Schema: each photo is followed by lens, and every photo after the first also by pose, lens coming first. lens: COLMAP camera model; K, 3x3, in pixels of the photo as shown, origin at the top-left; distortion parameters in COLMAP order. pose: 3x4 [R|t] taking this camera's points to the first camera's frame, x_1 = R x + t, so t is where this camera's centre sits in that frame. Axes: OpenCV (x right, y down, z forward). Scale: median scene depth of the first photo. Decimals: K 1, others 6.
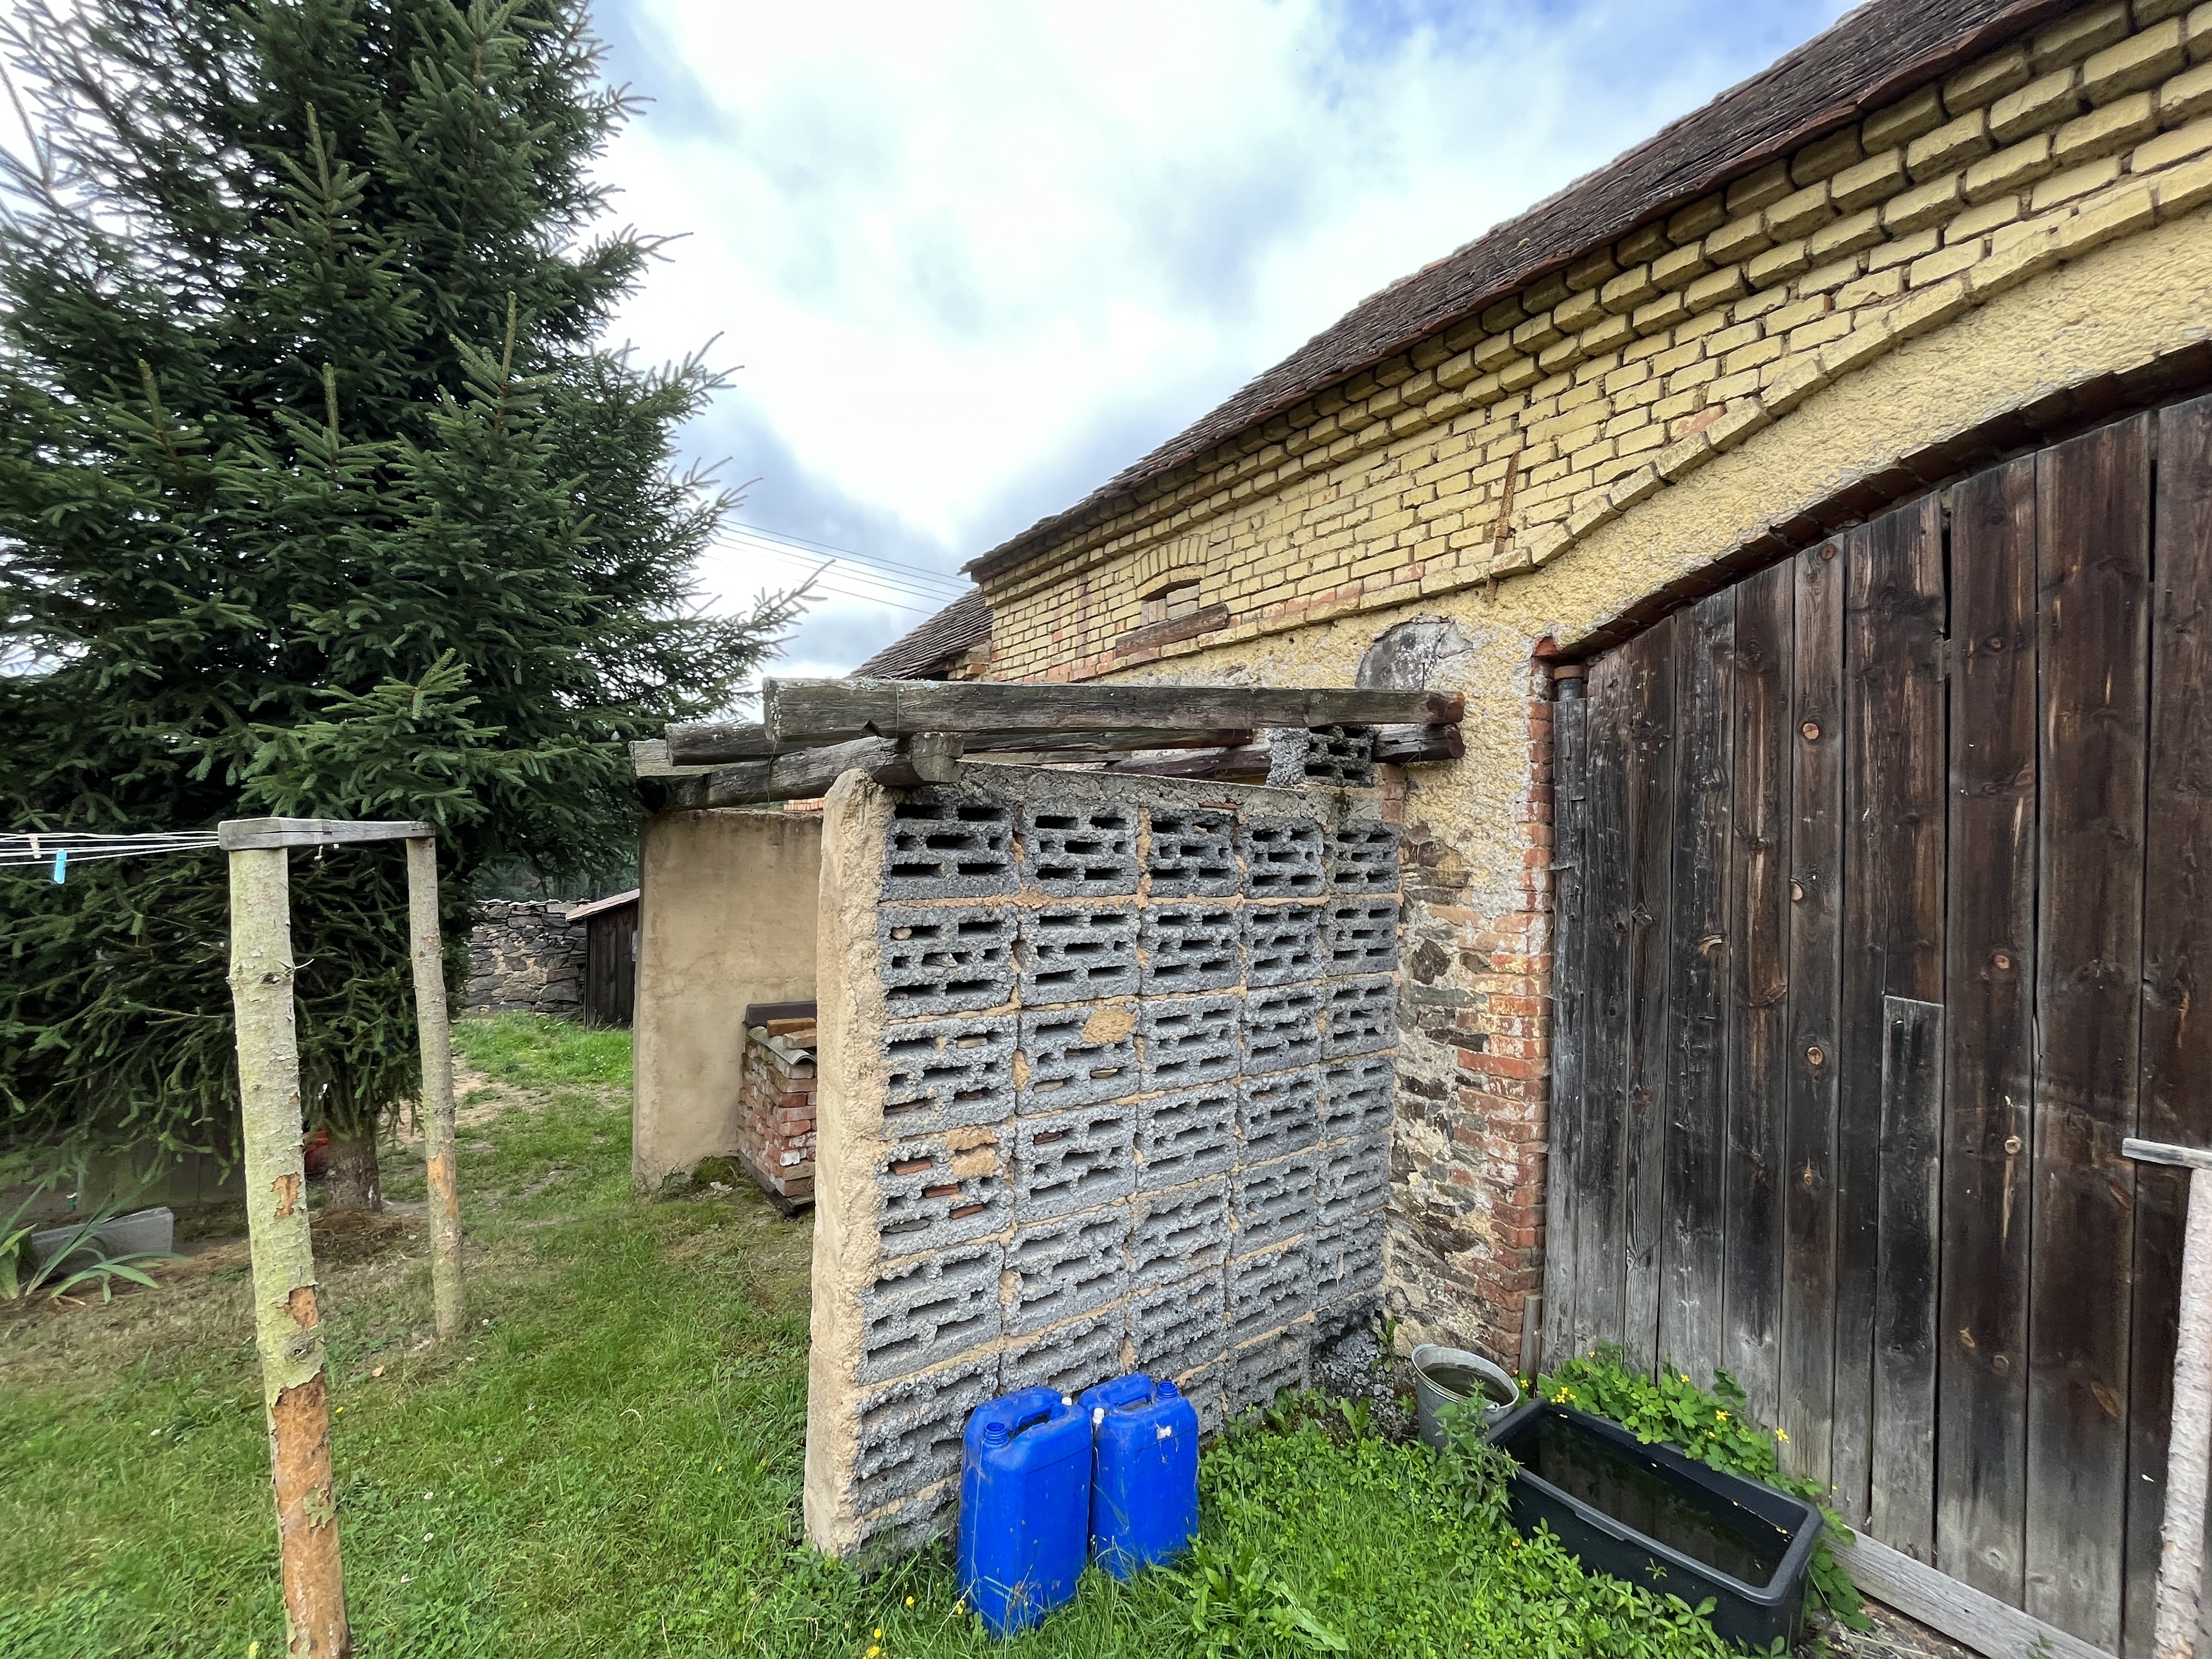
lens RADIAL K [[886.9, 0, 1094.9], [0, 886.9, 838.8], [0, 0, 1]] dist [-0.001360, 0.000163]
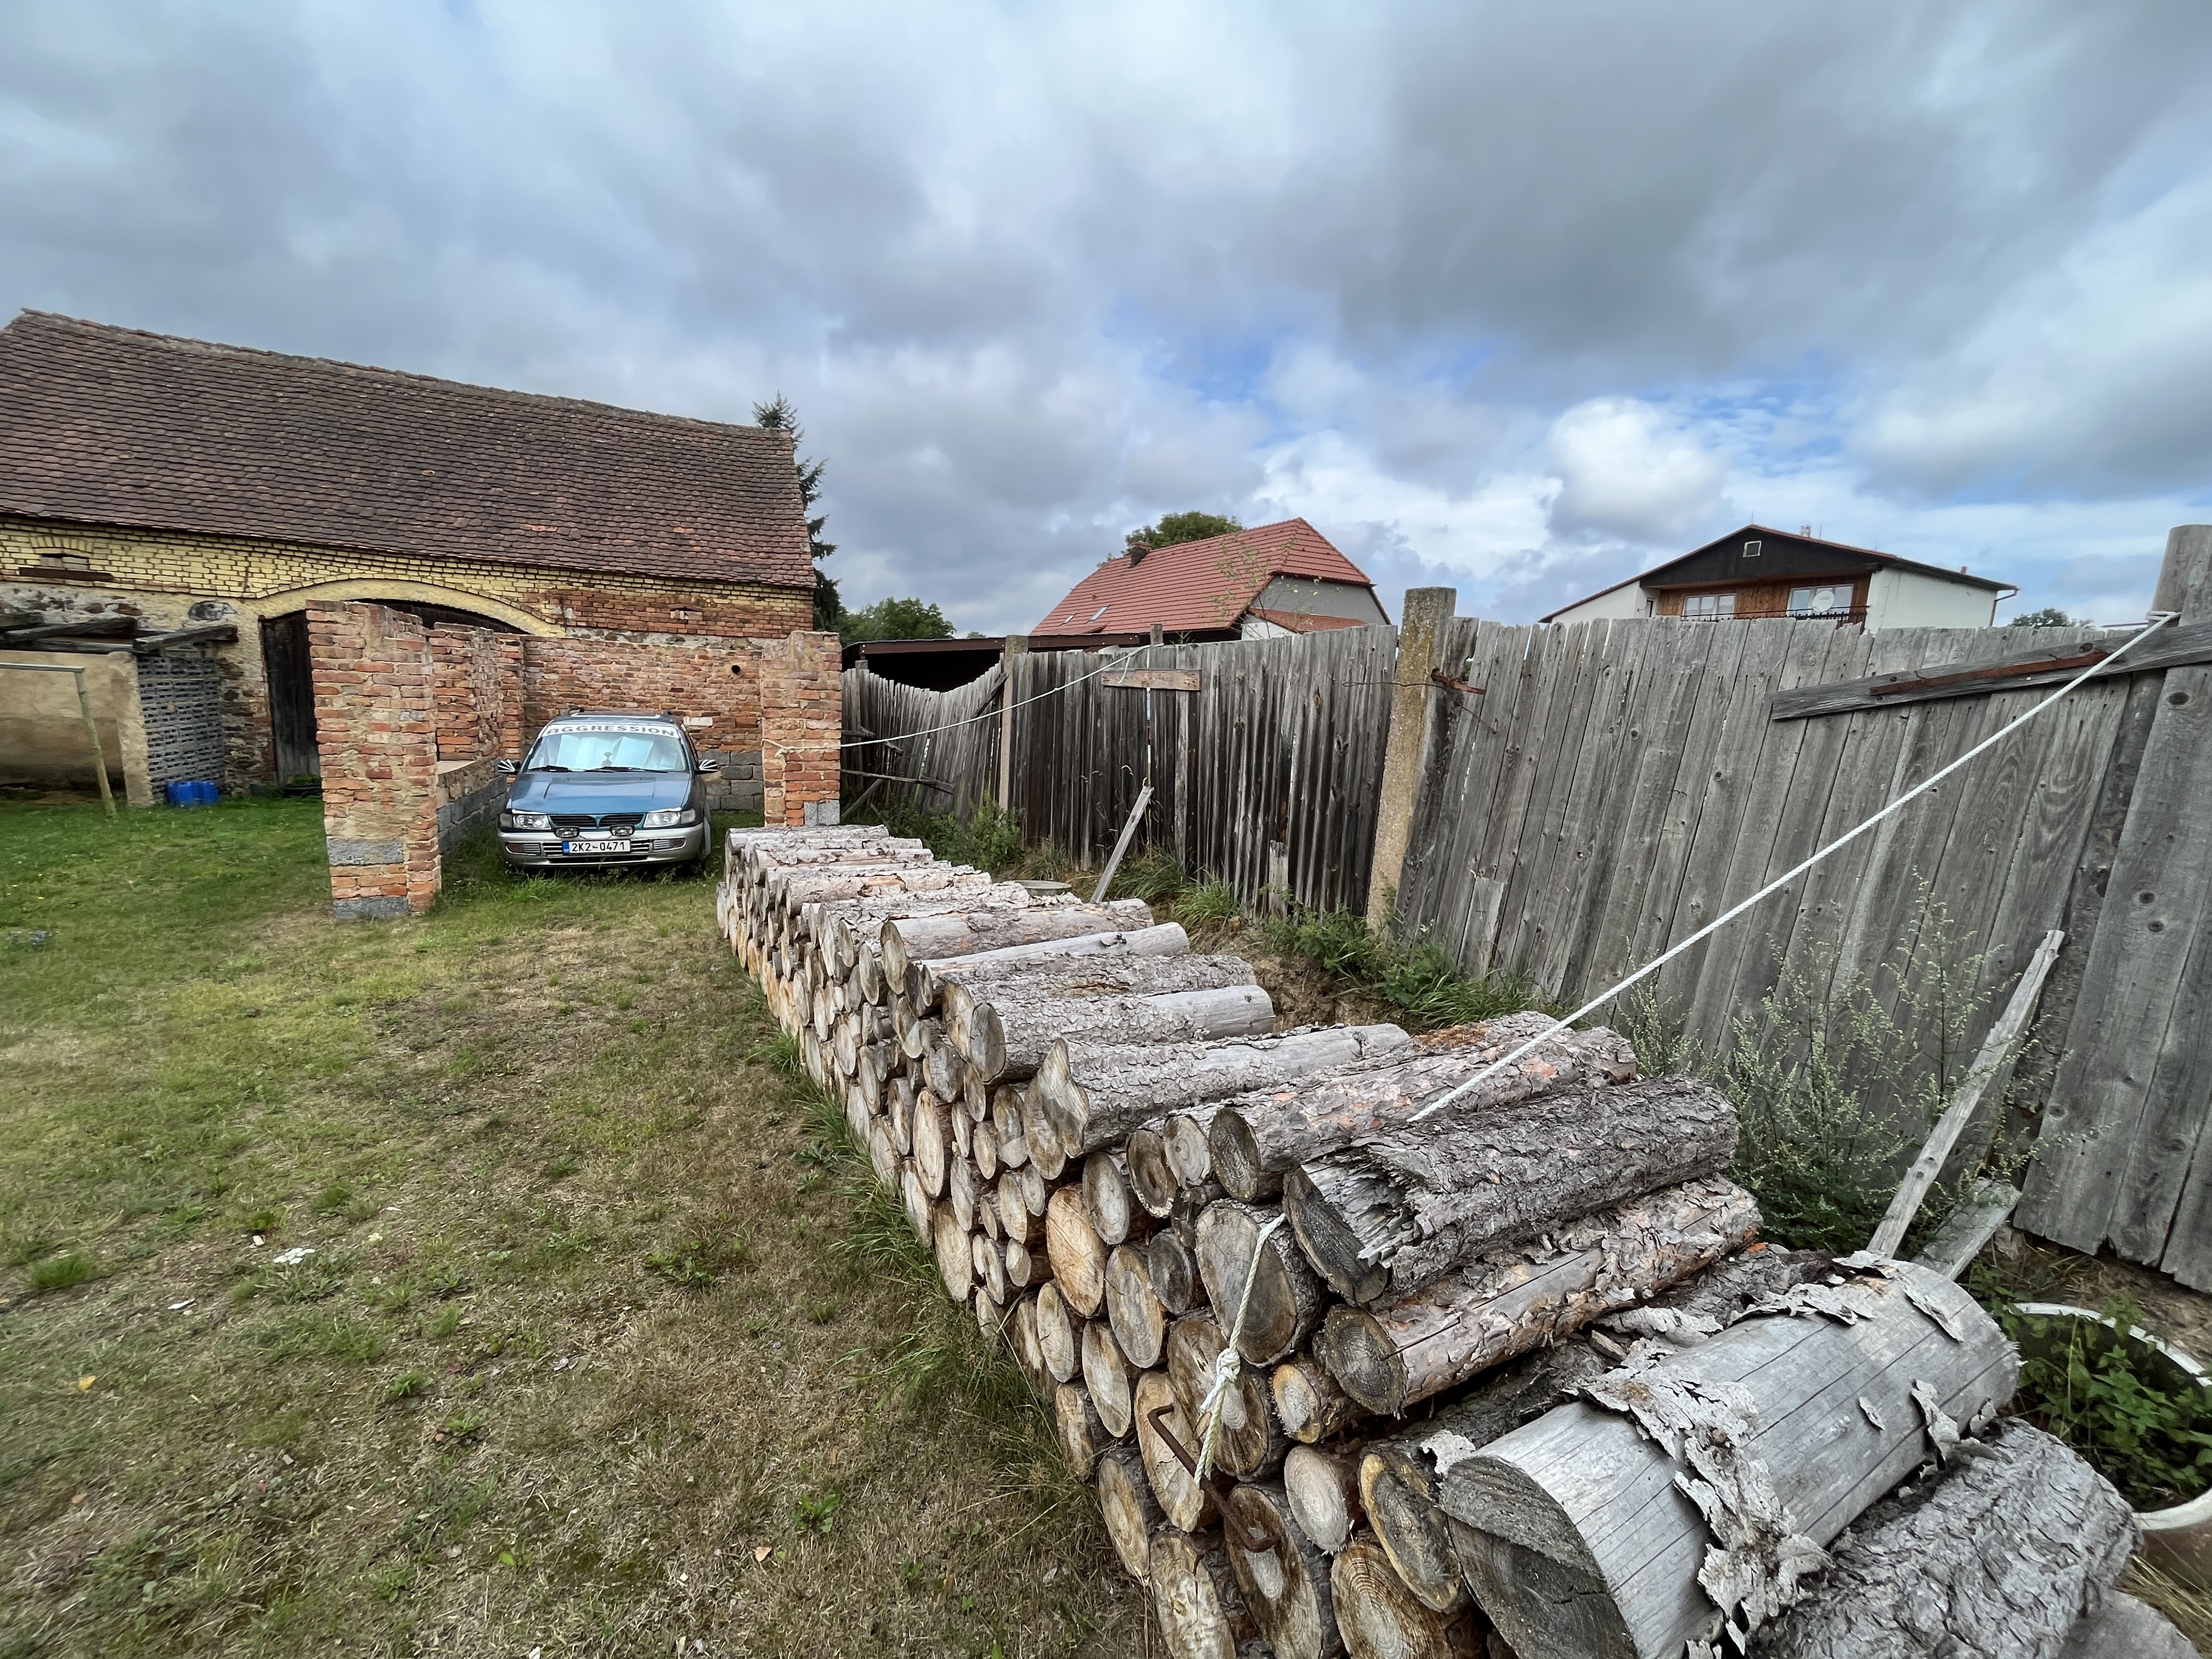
lens RADIAL K [[886.9, 0, 1098.6], [0, 886.9, 828.9], [0, 0, 1]] dist [-0.001360, 0.000163]
pose [[0.190853, -0.163973, 0.967827, -2.794950], [-0.063873, 0.981786, 0.178933, -0.225945], [-0.979538, -0.095968, 0.176903, -3.513021]]
